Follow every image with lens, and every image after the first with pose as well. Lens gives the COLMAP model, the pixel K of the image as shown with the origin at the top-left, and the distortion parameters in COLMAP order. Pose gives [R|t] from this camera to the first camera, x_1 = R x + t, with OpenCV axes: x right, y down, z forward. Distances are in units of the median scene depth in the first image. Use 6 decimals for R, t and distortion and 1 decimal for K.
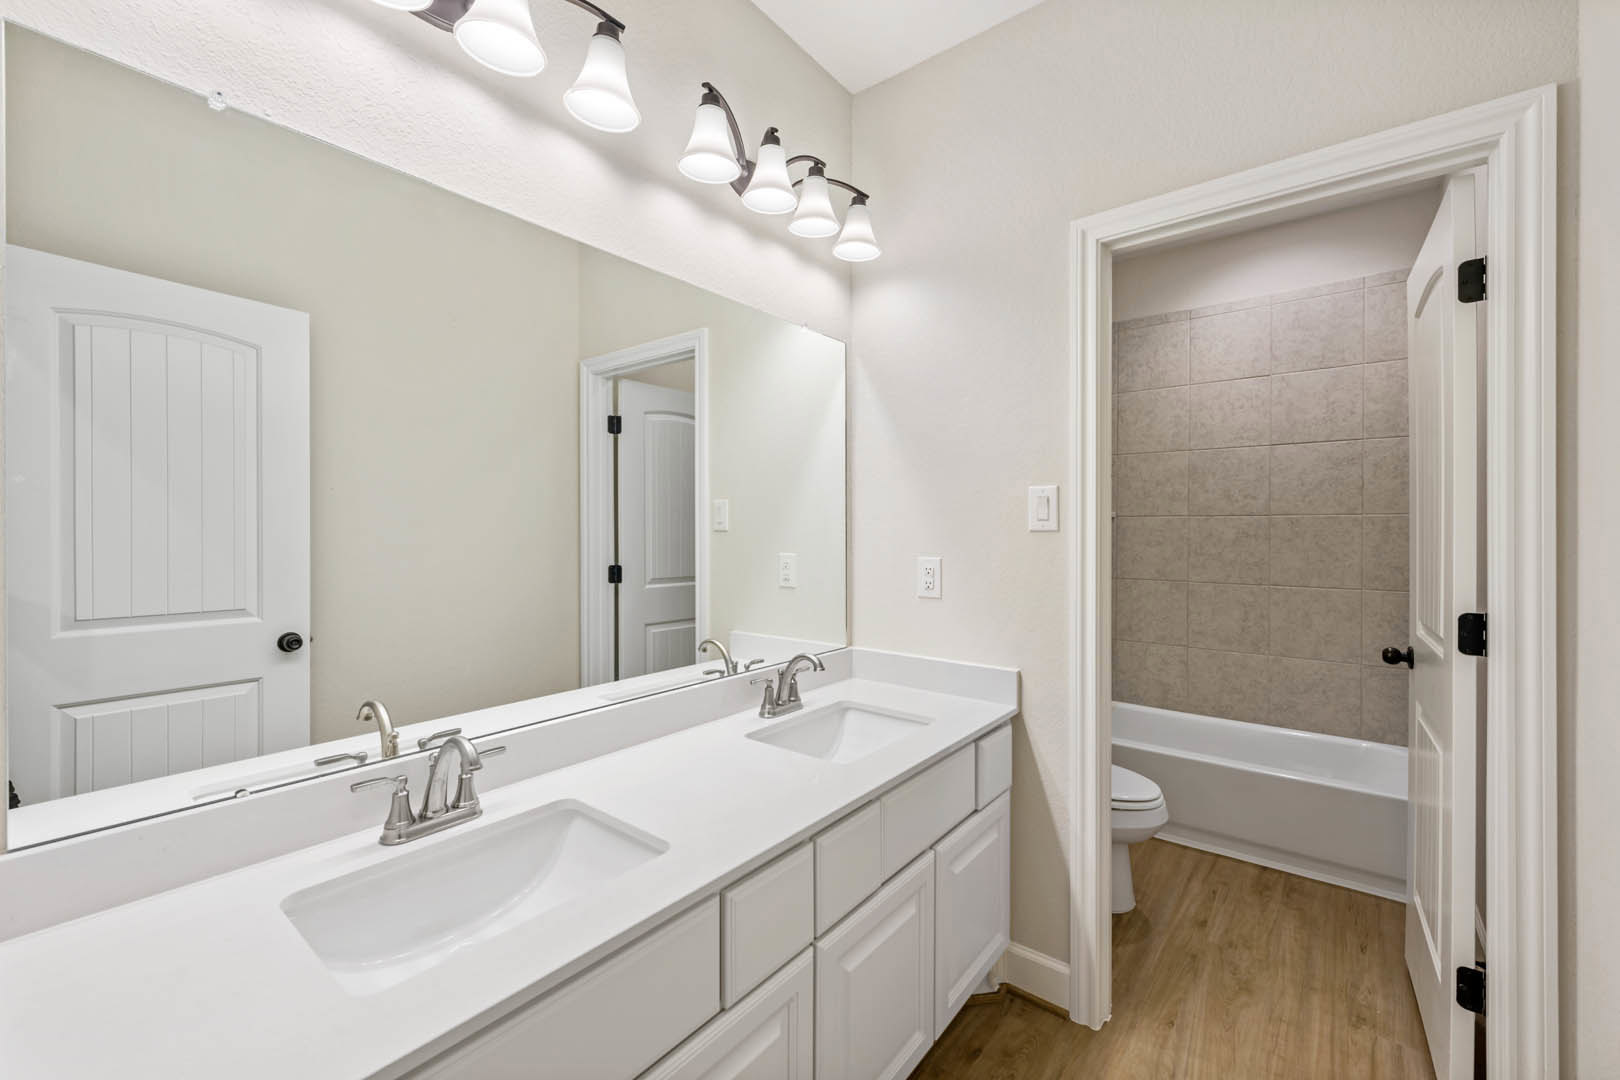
lens RADIAL K [[644.7, 0, 810.8], [0, 644.7, 533.2], [0, 0, 1]] dist [0.008886, -0.002249]
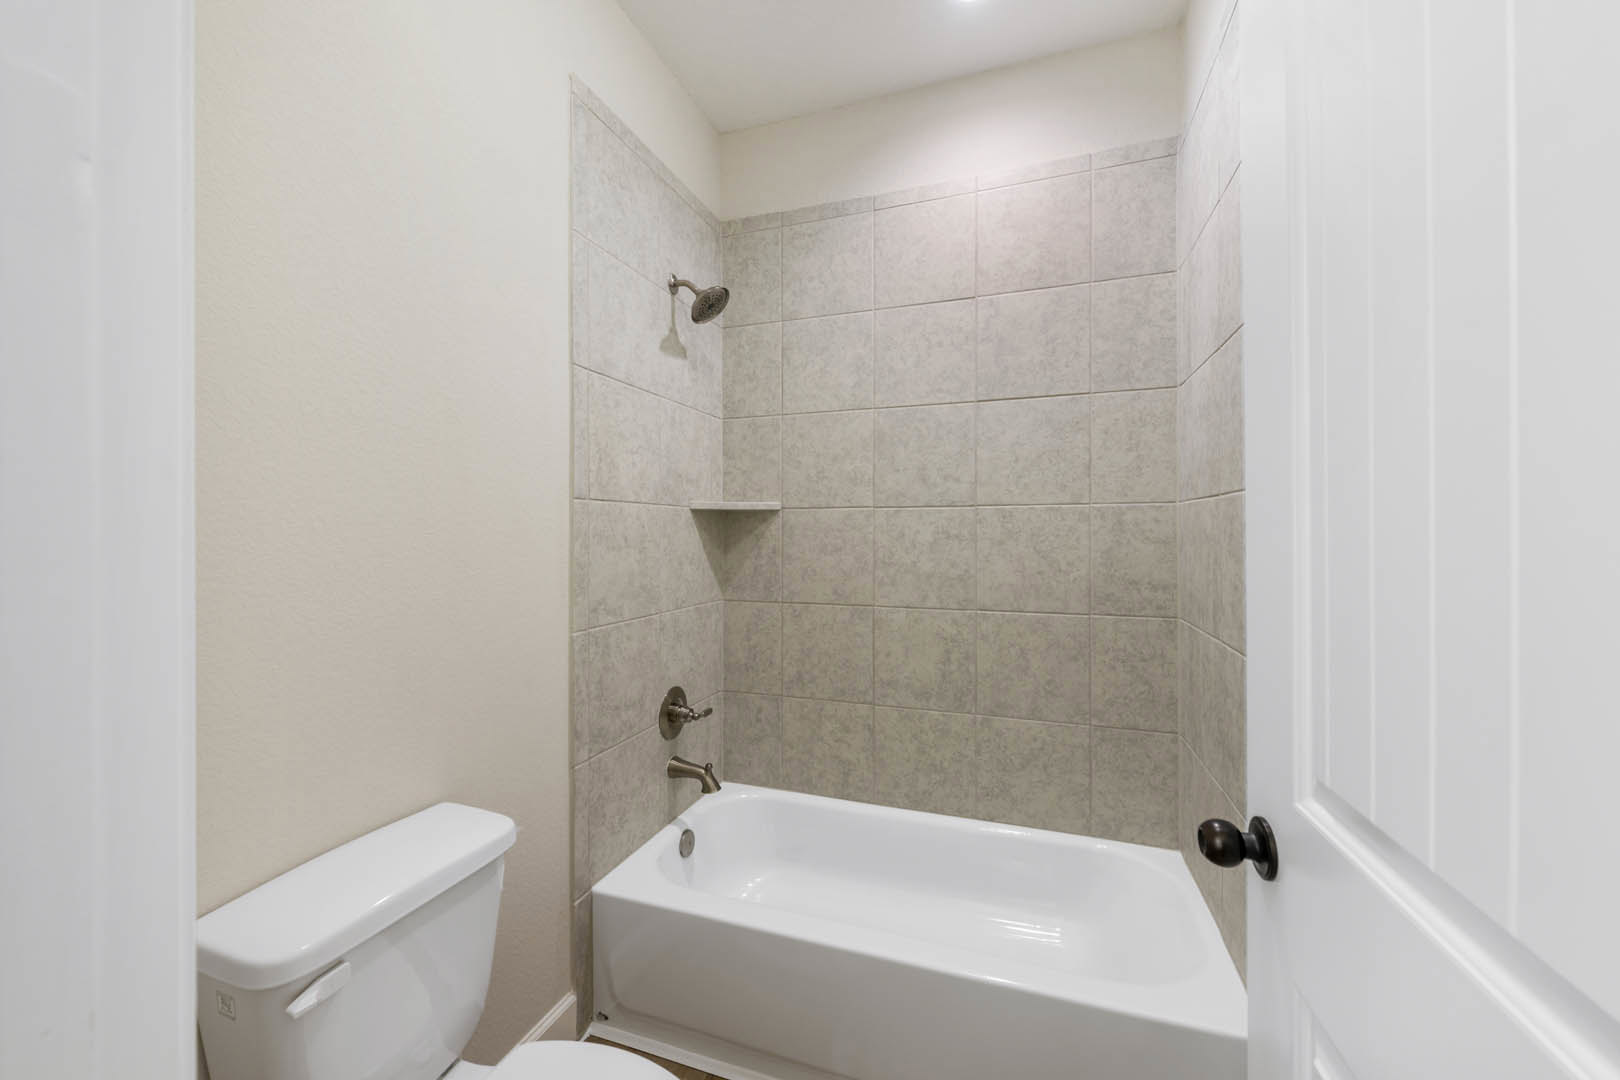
lens RADIAL K [[644.7, 0, 811.2], [0, 644.7, 536.3], [0, 0, 1]] dist [0.008886, -0.002249]
pose [[0.939402, -0.005031, 0.342781, 0.315931], [0.005386, 0.999985, -0.000083, 0.002912], [-0.342776, 0.001924, 0.939415, 0.426029]]
